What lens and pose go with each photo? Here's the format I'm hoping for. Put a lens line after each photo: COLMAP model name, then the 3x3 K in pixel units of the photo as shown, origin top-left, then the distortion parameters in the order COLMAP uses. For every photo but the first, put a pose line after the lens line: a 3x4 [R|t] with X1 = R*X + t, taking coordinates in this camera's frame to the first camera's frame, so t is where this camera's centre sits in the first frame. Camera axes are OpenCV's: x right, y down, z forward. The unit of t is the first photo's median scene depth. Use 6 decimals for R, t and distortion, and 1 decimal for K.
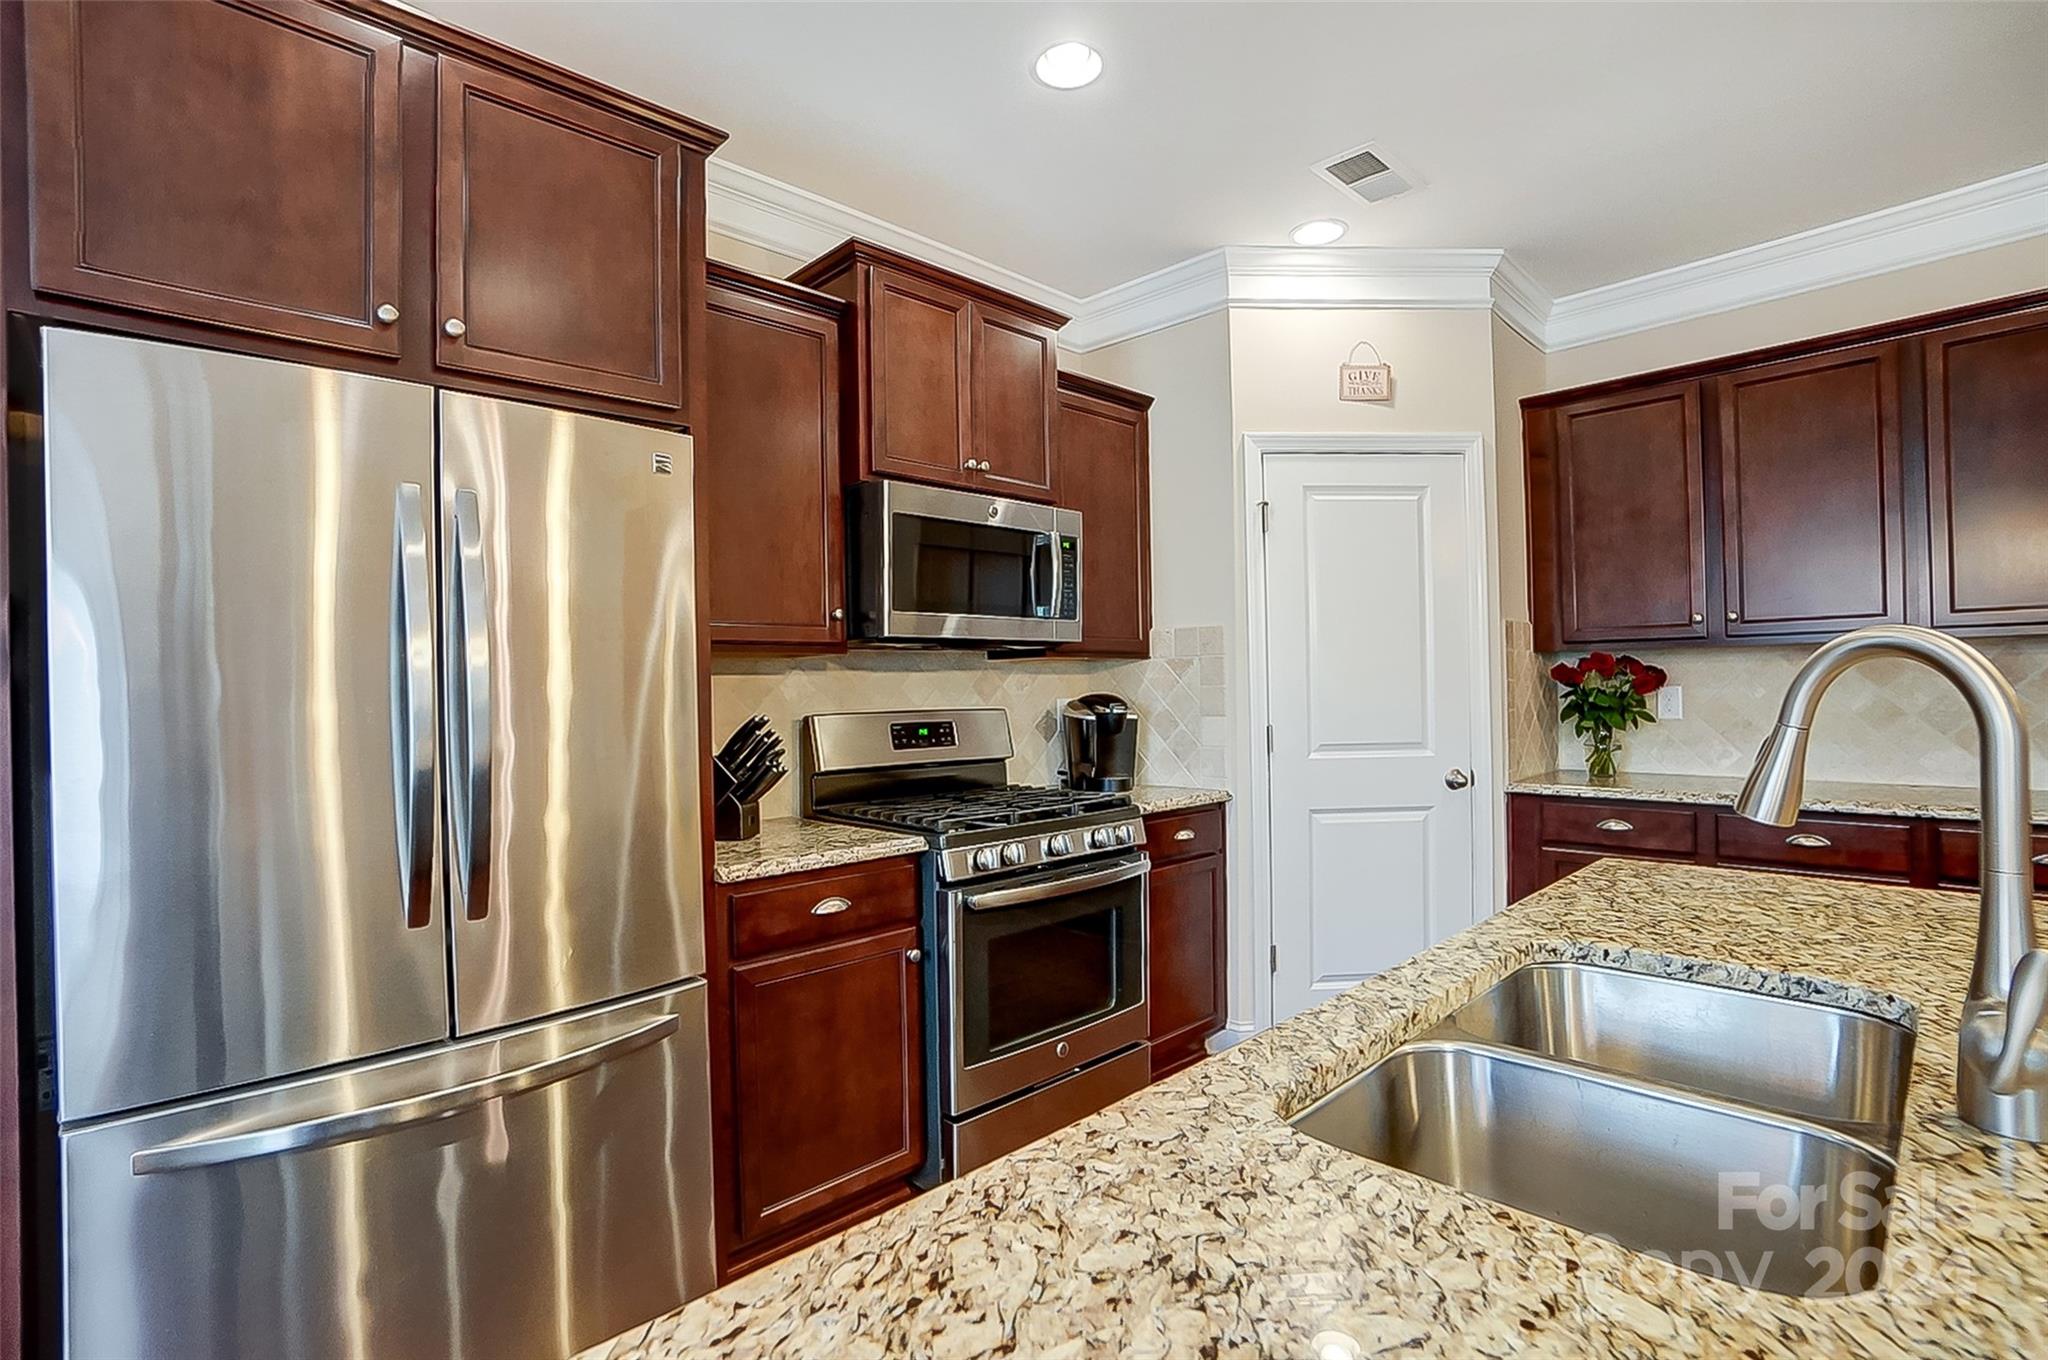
lens RADIAL K [[955.5, 0, 1024.0], [0, 955.5, 680.0], [0, 0, 1]] dist [-0.040890, 0.000194]
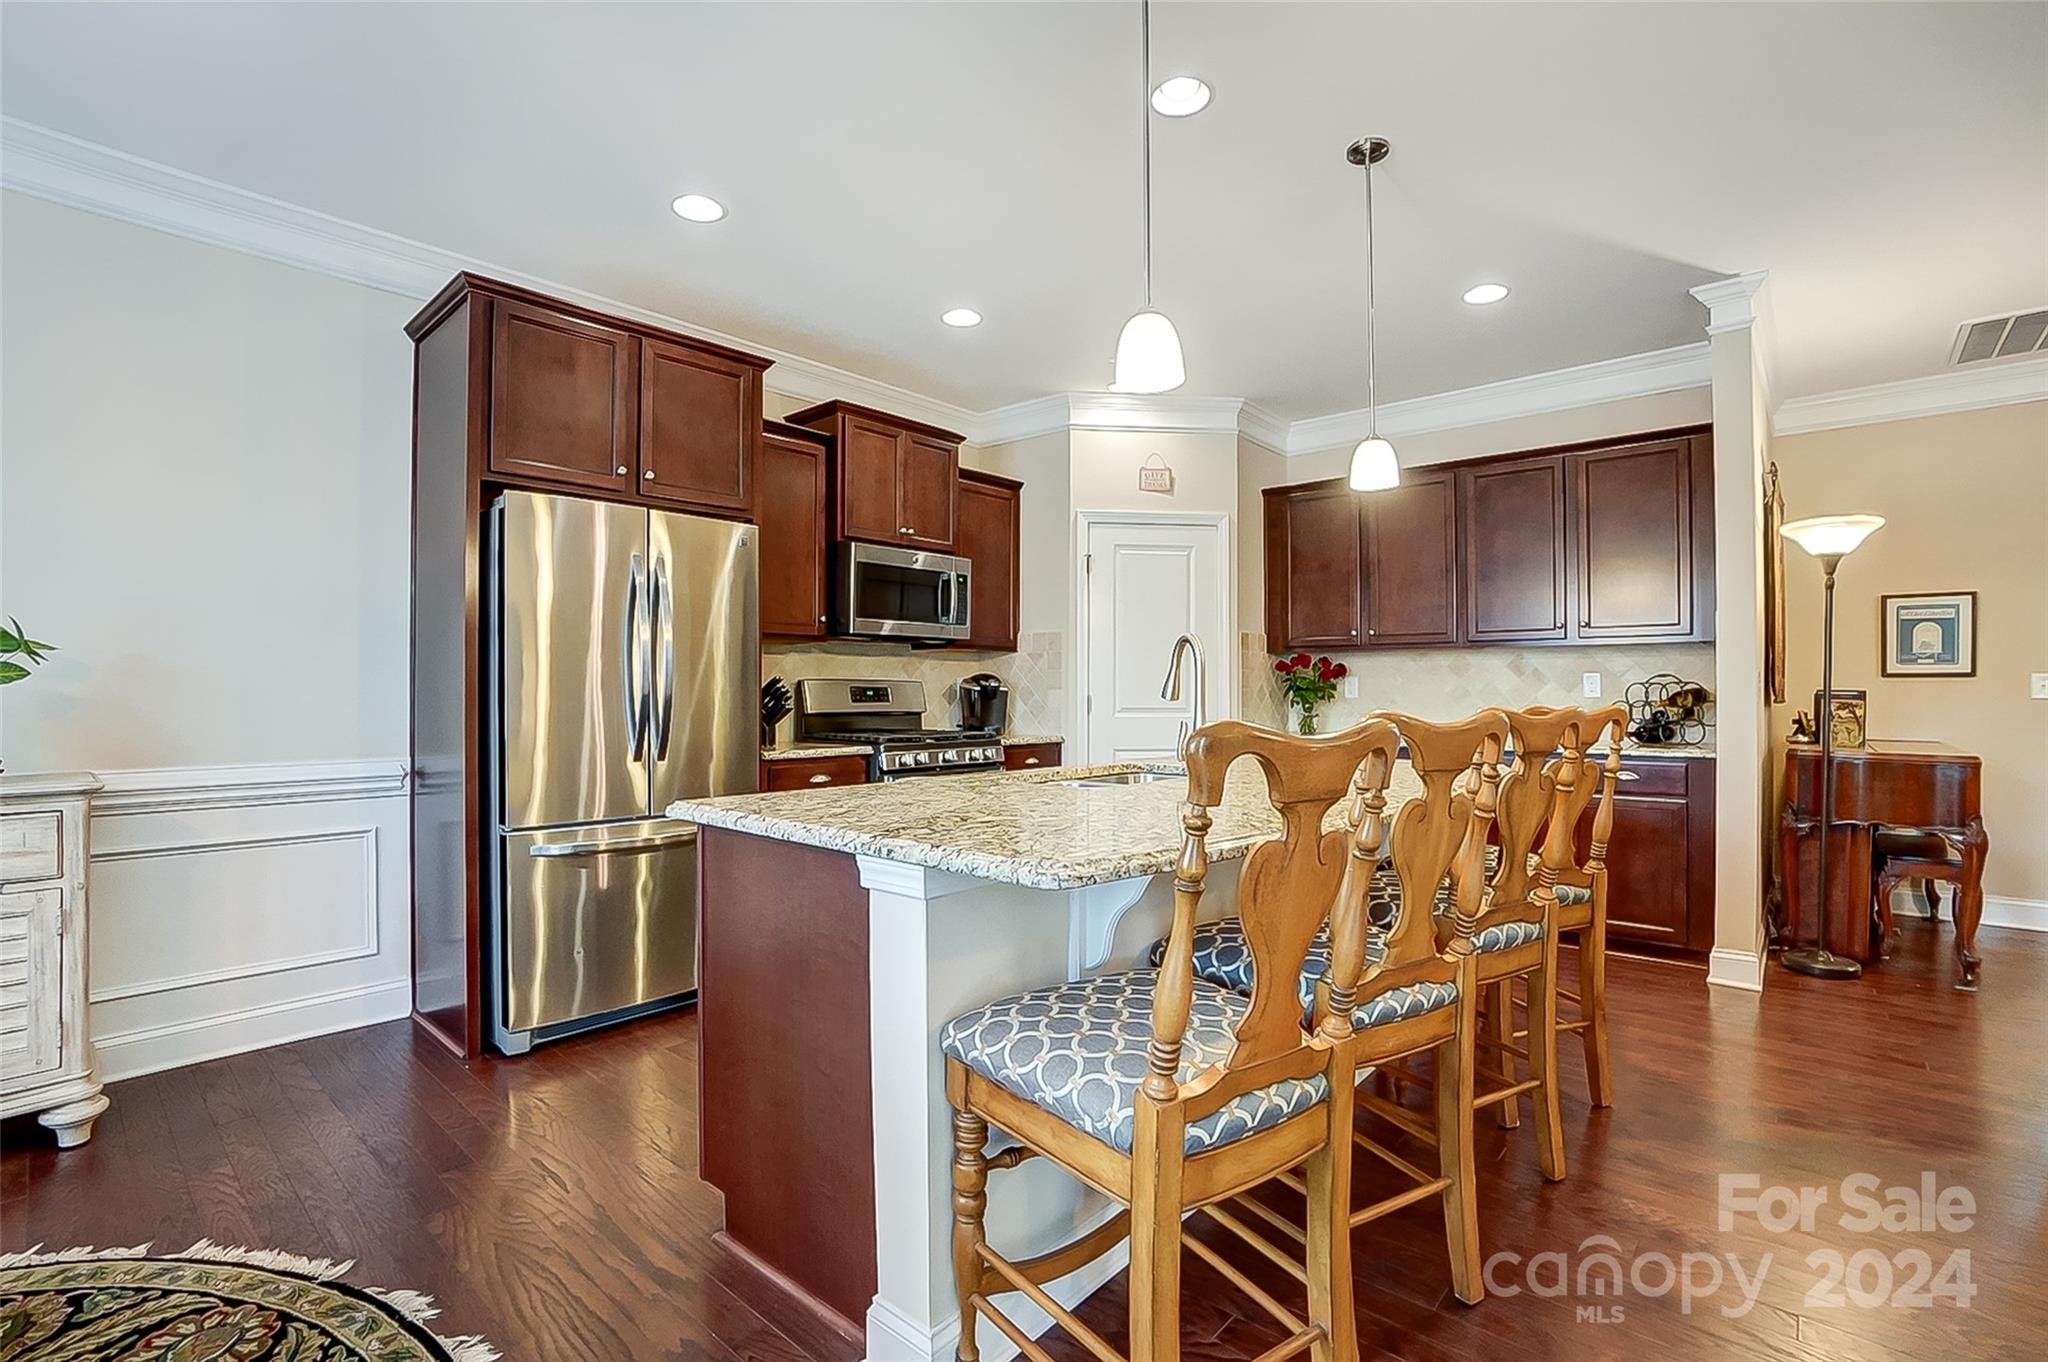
lens RADIAL K [[945.3, 0, 1024.0], [0, 945.3, 681.0], [0, 0, 1]] dist [-0.014556, -0.000022]
pose [[0.997014, 0.021009, 0.074305, 0.035663], [-0.020895, 0.999779, -0.002311, 0.033030], [-0.074337, 0.000752, 0.997233, -0.616612]]
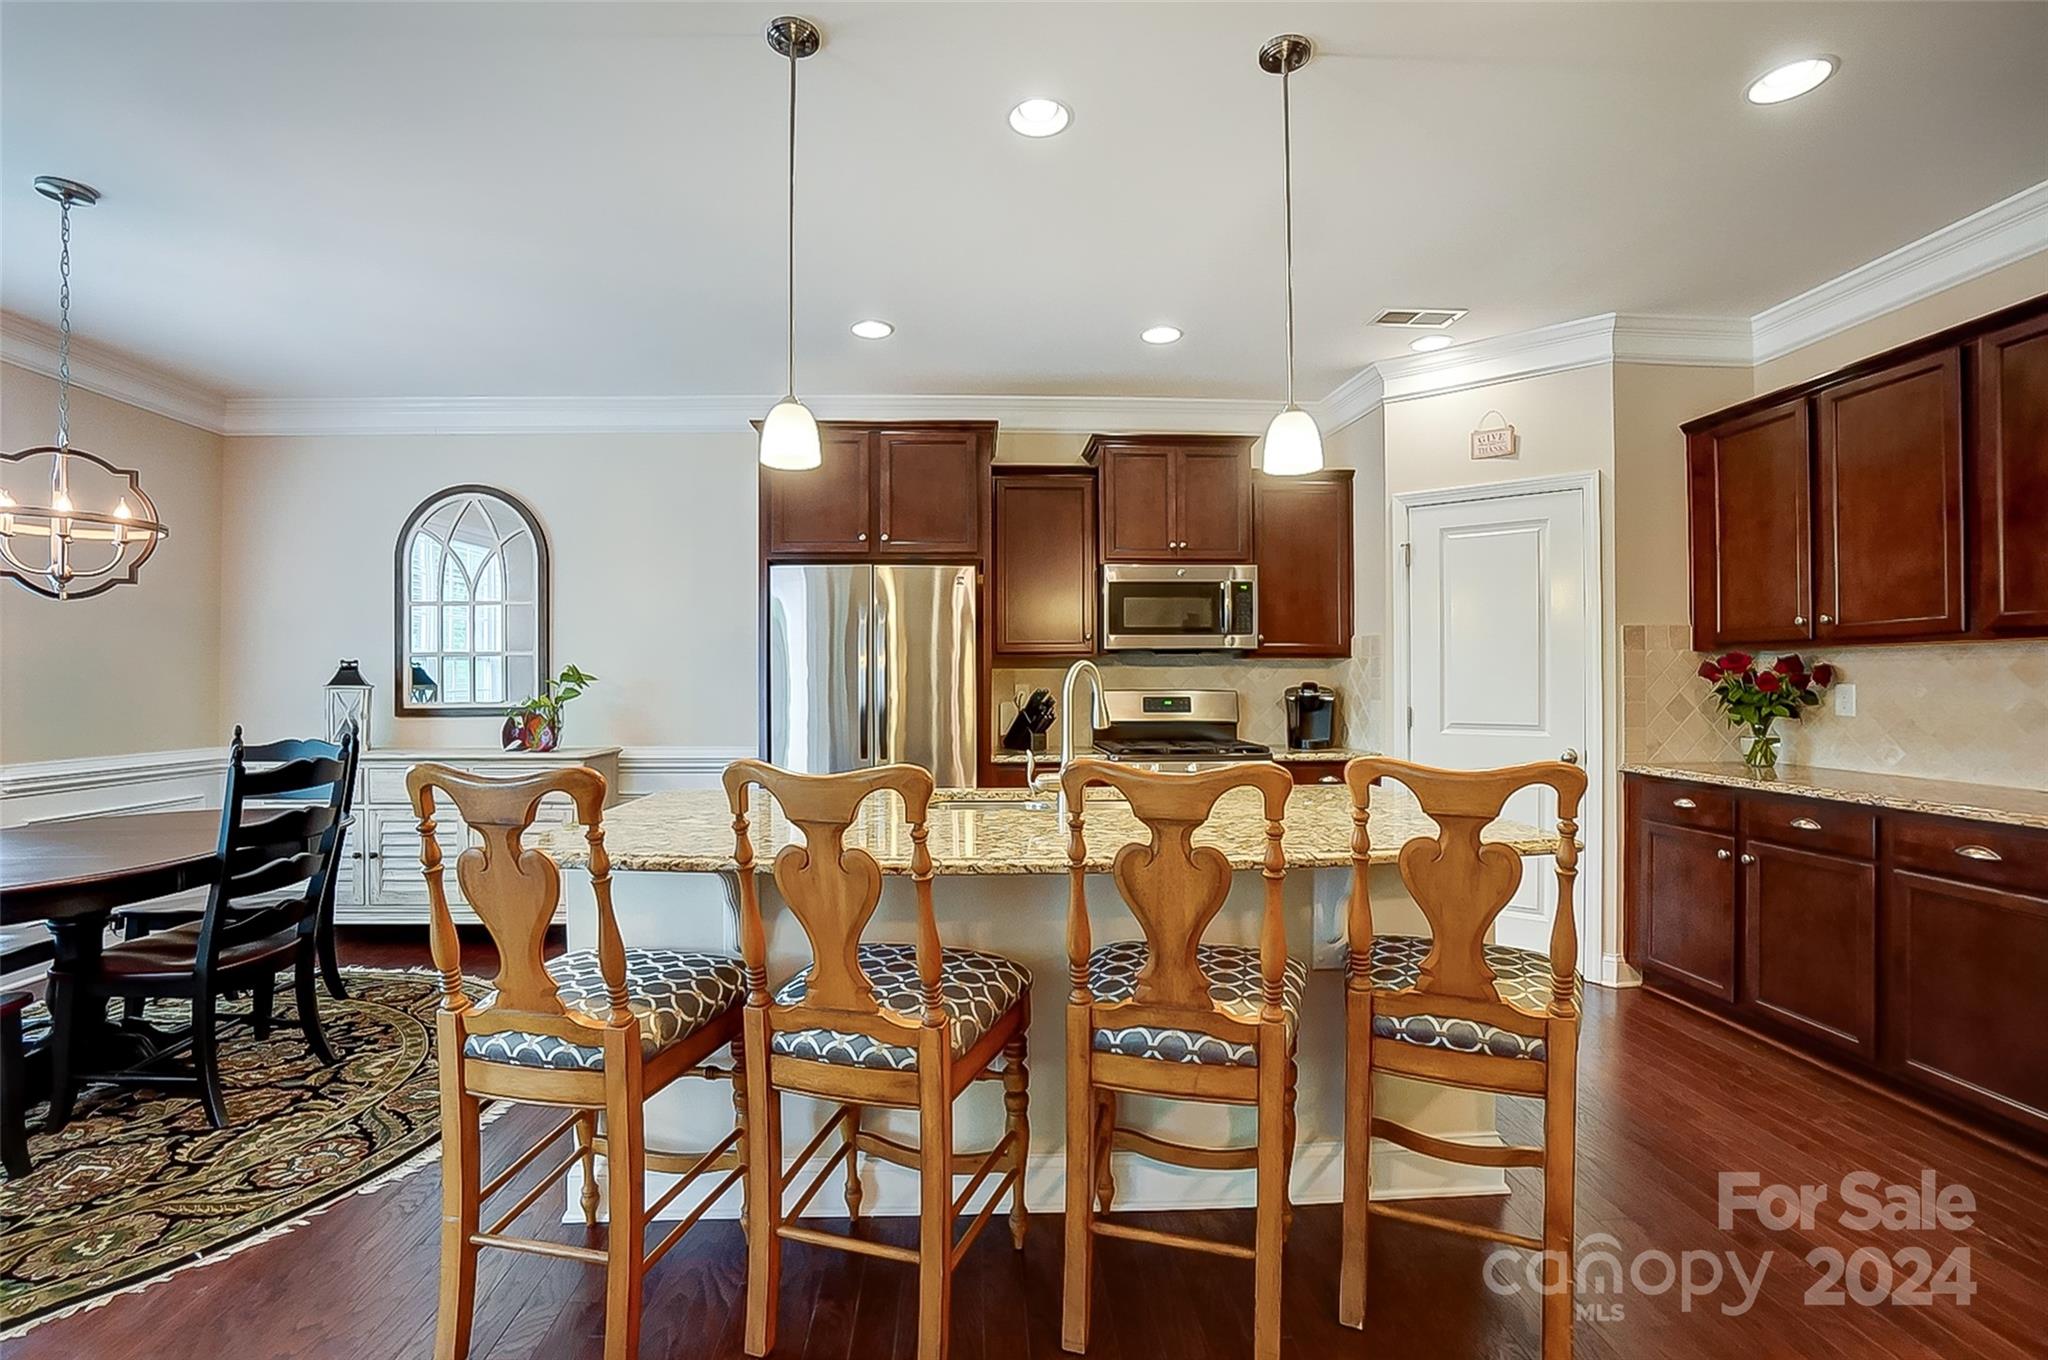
lens RADIAL K [[955.0, 0, 1024.0], [0, 955.0, 680.0], [0, 0, 1]] dist [0.000723, 0.000282]
pose [[0.757233, 0.014456, -0.652985, 0.805981], [-0.006336, 0.999871, 0.014788, -0.009236], [0.653114, -0.007060, 0.757226, -0.437835]]
